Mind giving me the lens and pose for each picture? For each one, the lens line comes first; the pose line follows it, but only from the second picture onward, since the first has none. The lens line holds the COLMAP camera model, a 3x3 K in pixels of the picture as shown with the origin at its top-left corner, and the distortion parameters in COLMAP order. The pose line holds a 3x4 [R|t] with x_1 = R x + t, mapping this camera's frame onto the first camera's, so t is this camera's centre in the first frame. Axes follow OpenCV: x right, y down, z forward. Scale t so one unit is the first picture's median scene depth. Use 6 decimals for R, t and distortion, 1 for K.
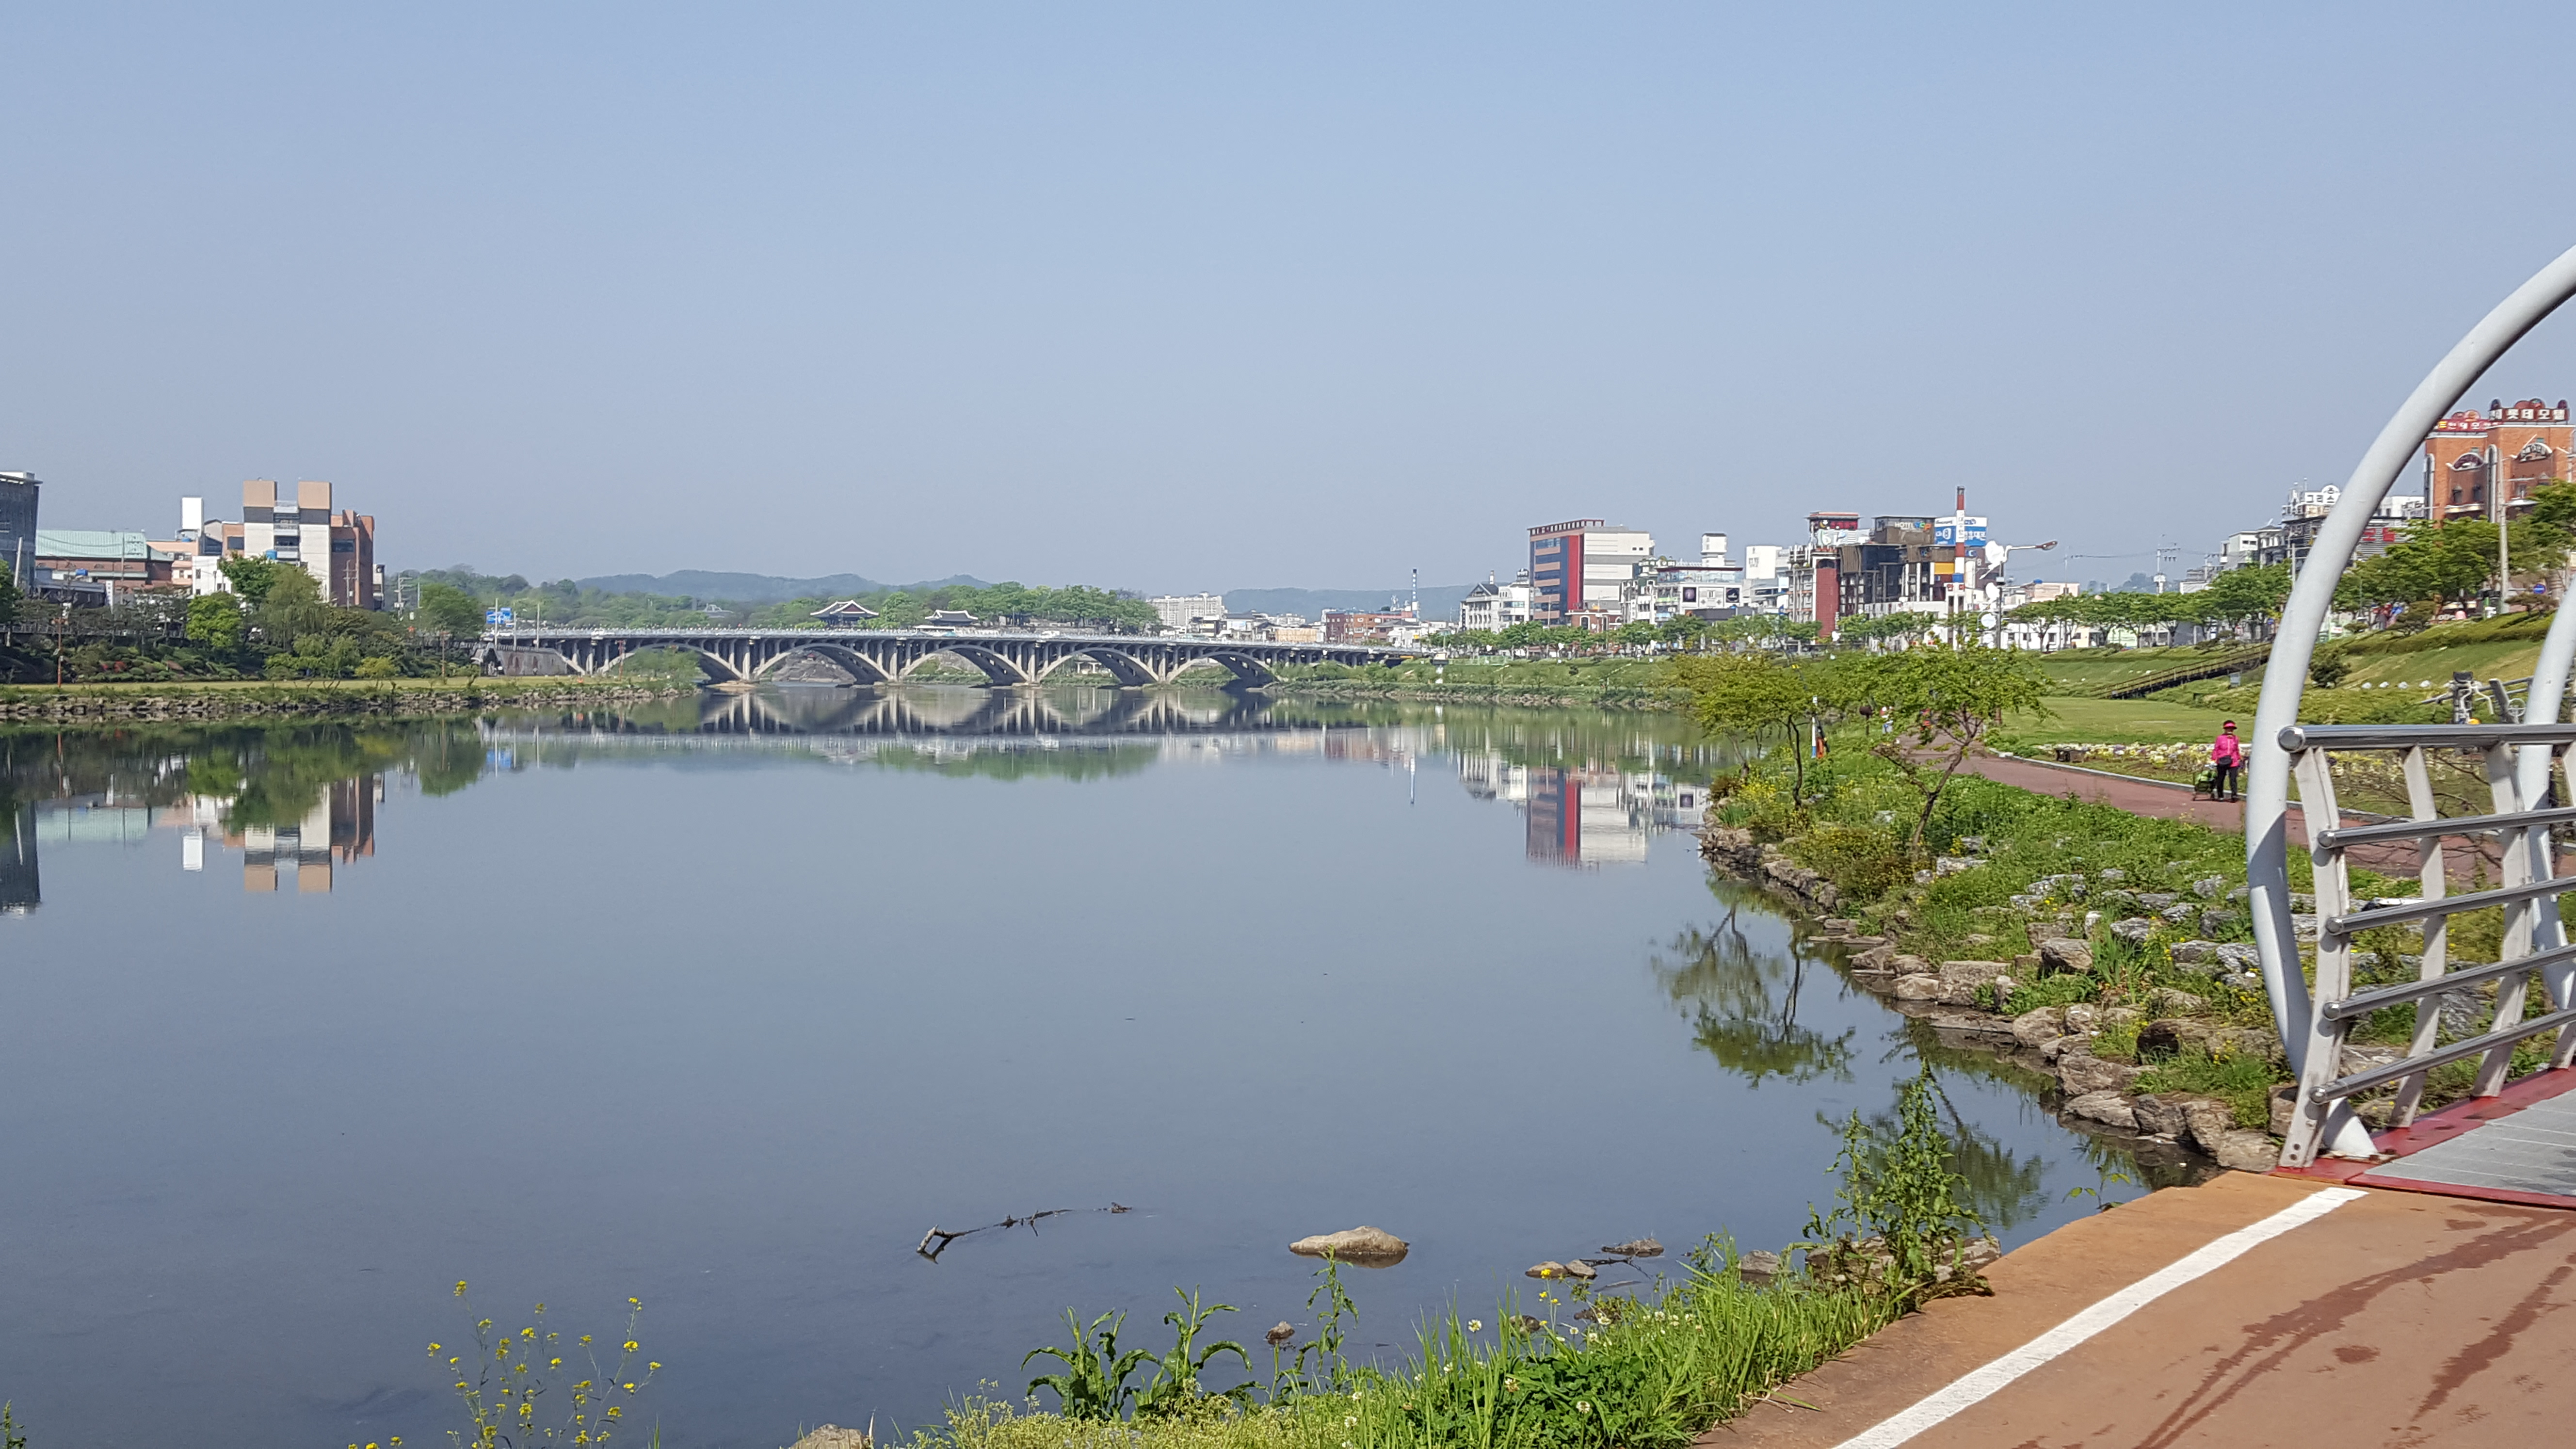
lens RADIAL K [[3144.0, 0, 1288.4], [0, 3144.0, 793.4], [0, 0, 1]] dist [0.248208, -0.369641]
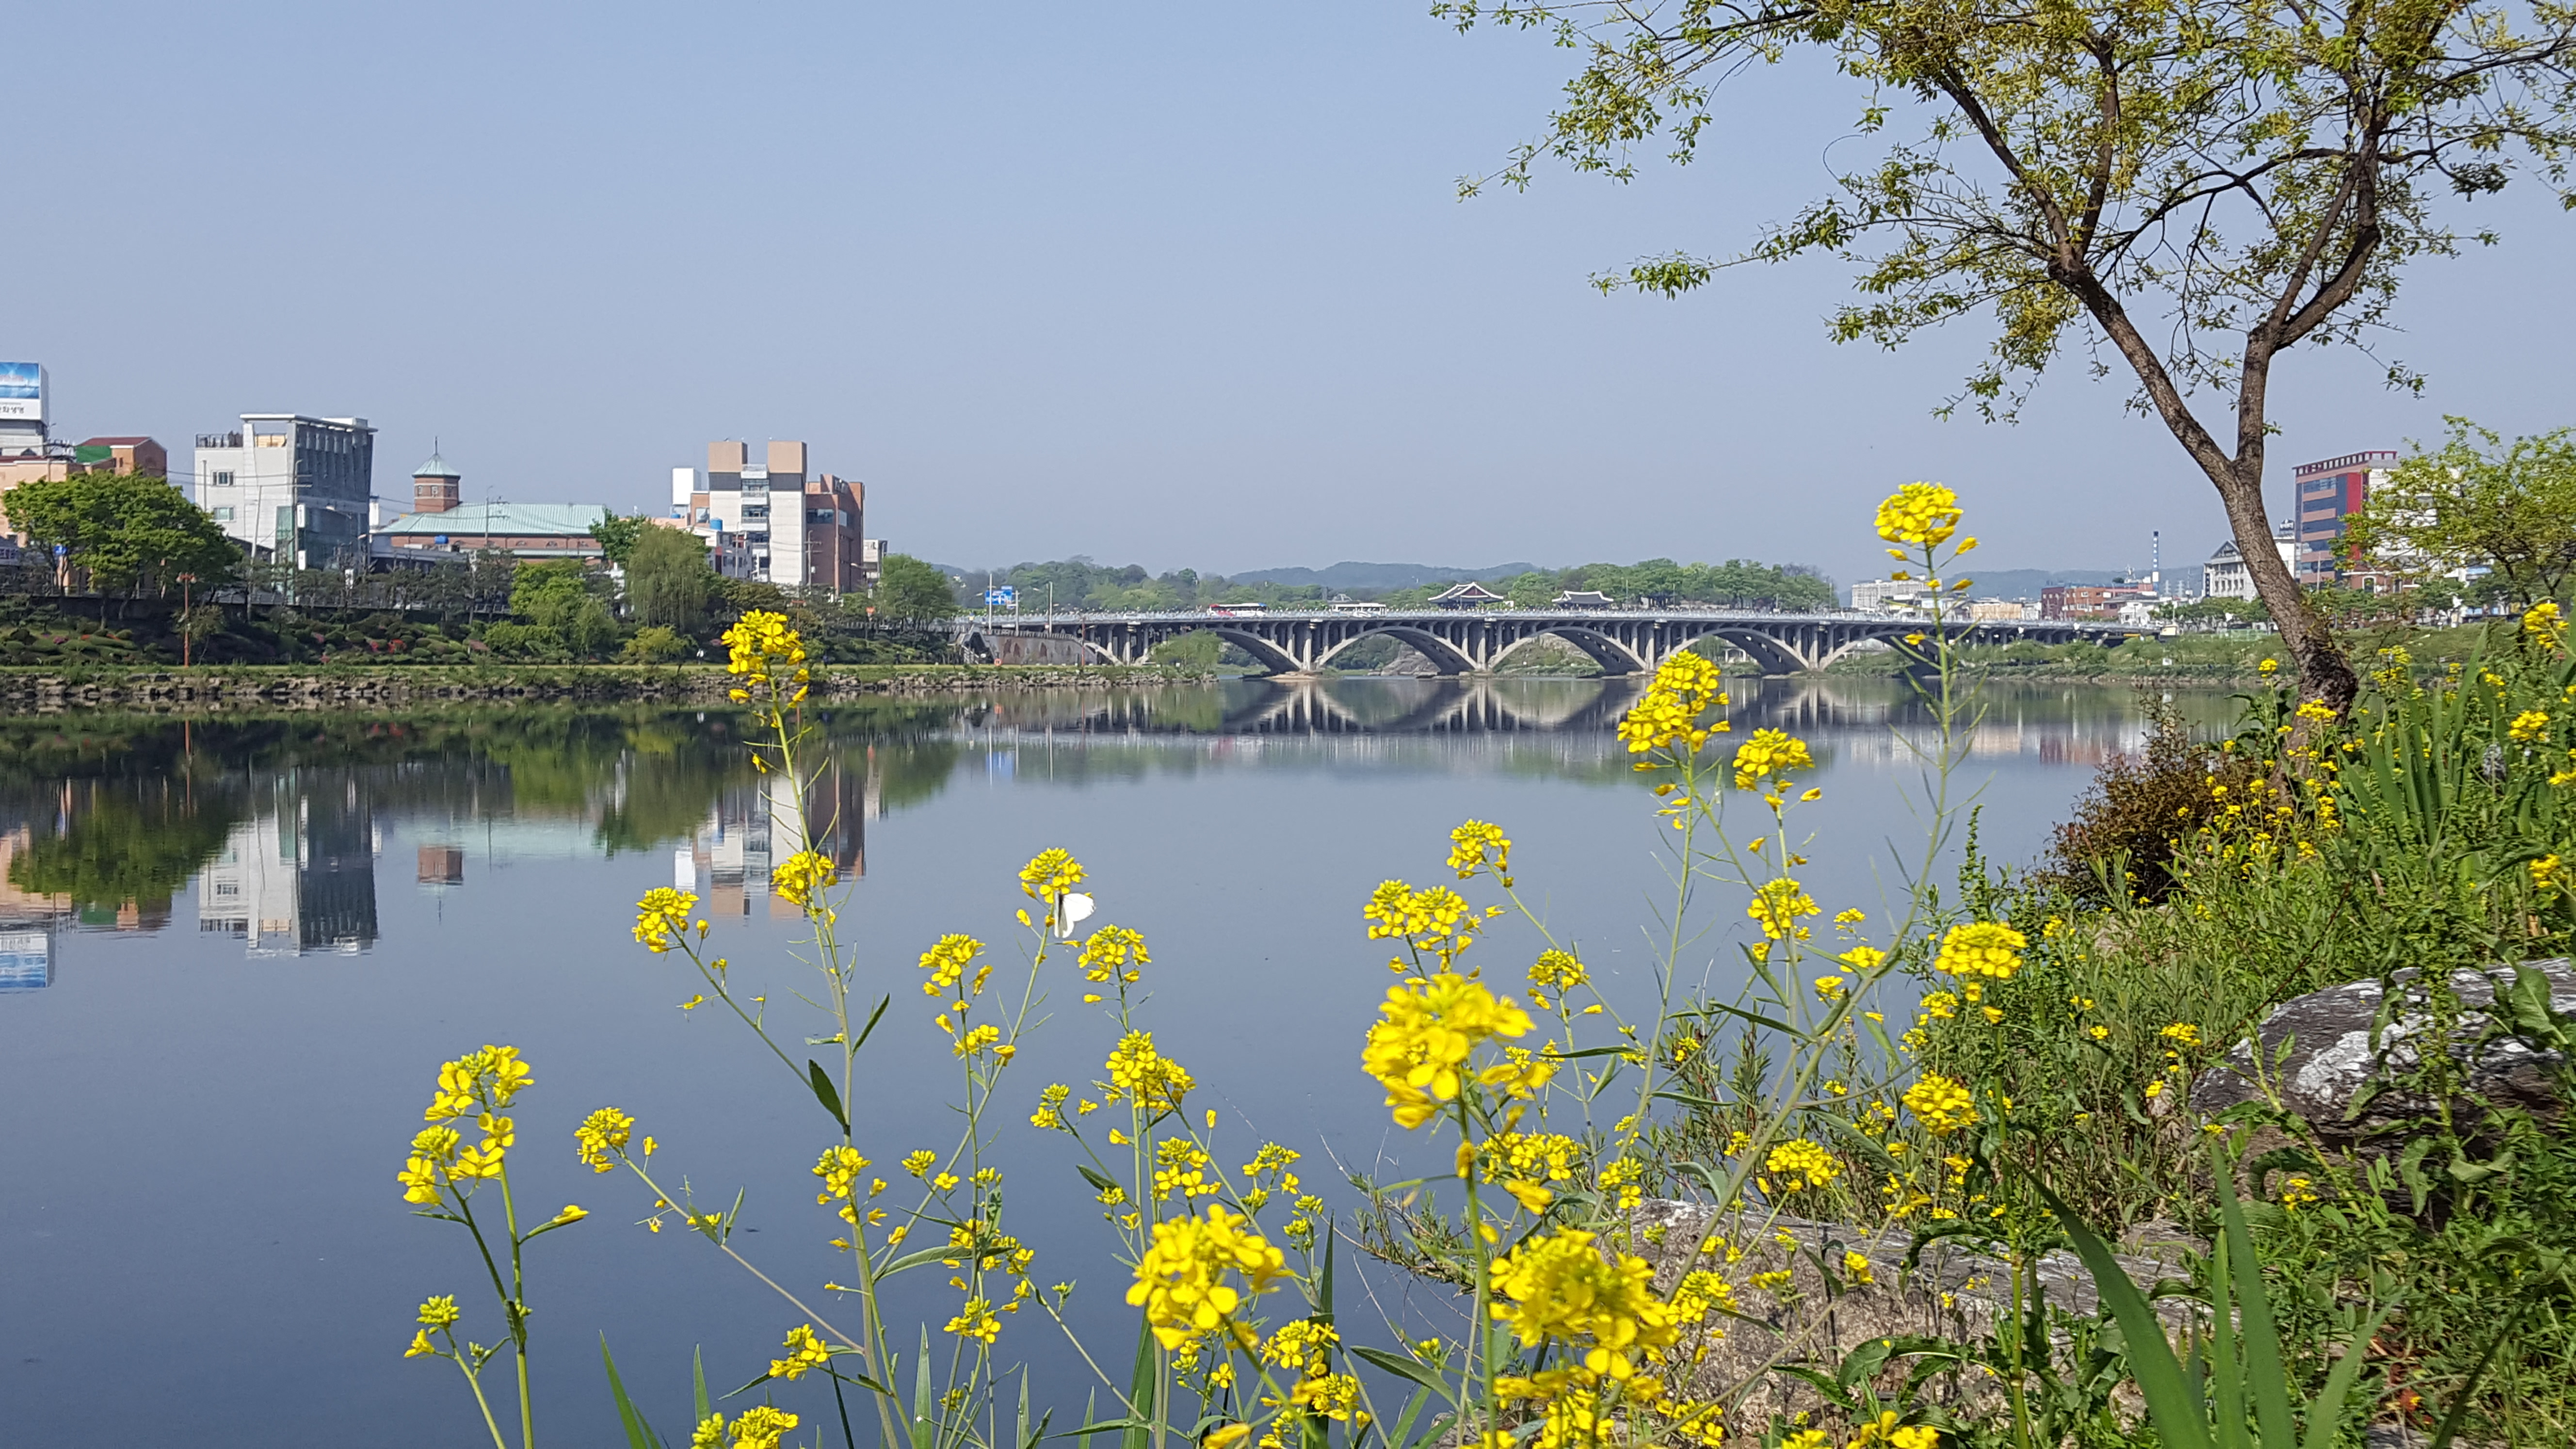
lens RADIAL K [[3144.0, 0, 1288.4], [0, 3144.0, 793.4], [0, 0, 1]] dist [0.248208, -0.369641]
pose [[0.970526, 0.001315, -0.240994, 0.027469], [-0.001933, 0.999995, -0.002326, -0.000772], [0.240990, 0.002723, 0.970524, 0.172300]]
